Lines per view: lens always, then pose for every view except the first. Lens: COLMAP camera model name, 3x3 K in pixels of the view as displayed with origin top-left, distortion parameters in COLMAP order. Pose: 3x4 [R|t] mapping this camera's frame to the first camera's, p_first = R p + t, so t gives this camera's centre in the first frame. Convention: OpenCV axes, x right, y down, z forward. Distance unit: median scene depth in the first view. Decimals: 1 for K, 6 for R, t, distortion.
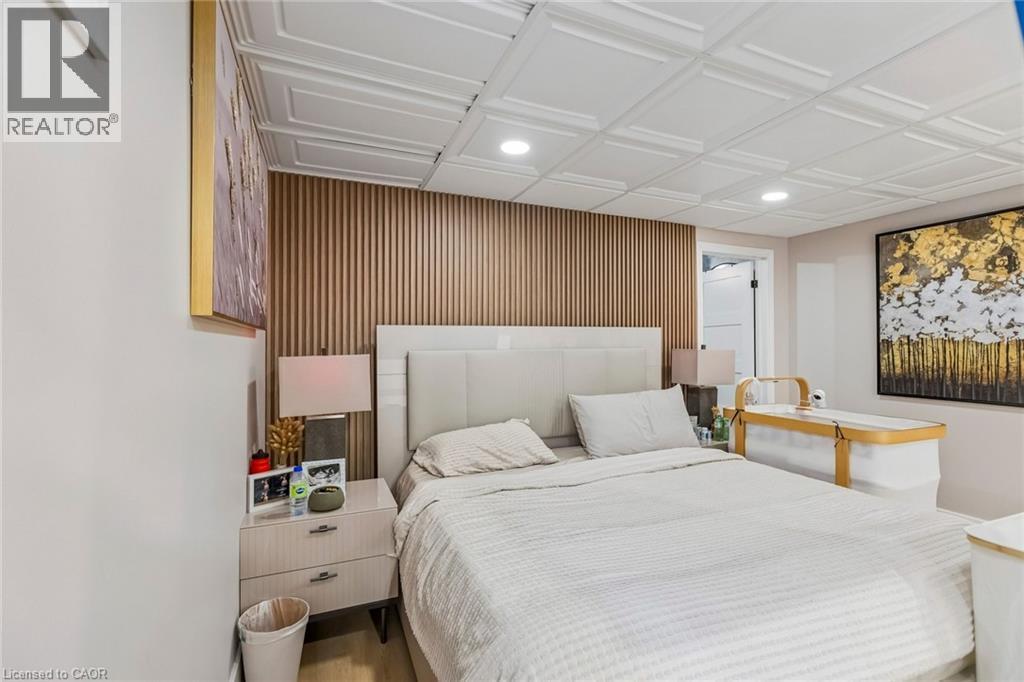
lens RADIAL K [[463.2, 0, 513.2], [0, 463.2, 344.4], [0, 0, 1]] dist [0.000137, 0.000032]
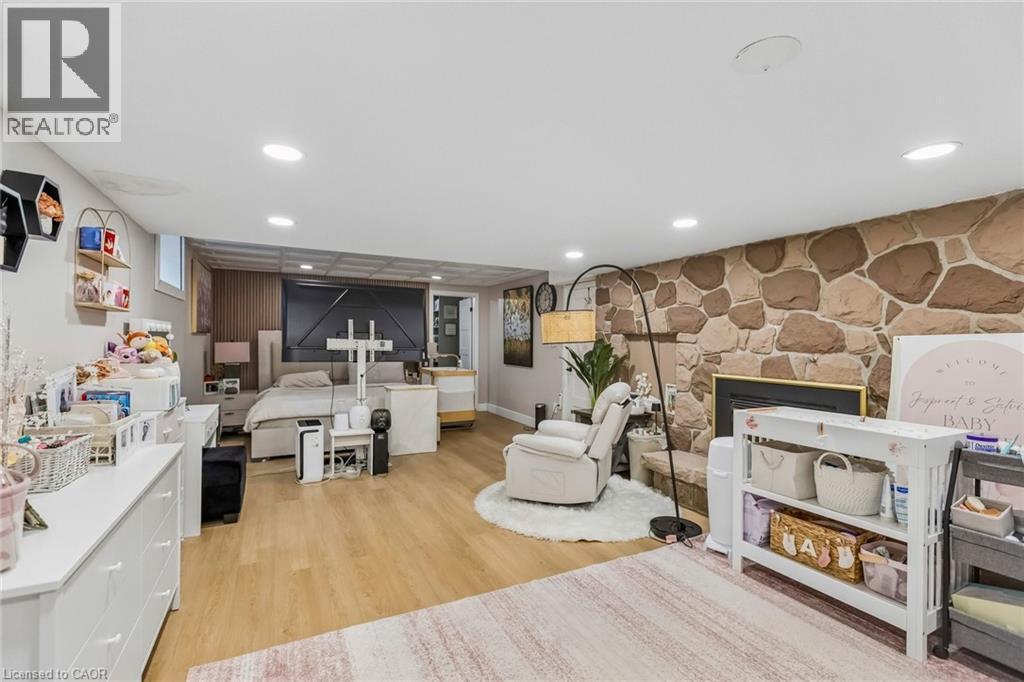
lens RADIAL K [[463.2, 0, 513.1], [0, 463.2, 340.8], [0, 0, 1]] dist [0.000137, 0.000032]
pose [[0.997104, 0.012119, 0.075077, 1.124034], [-0.012887, 0.999869, 0.009755, -0.036792], [-0.074949, -0.010695, 0.997130, -2.009107]]
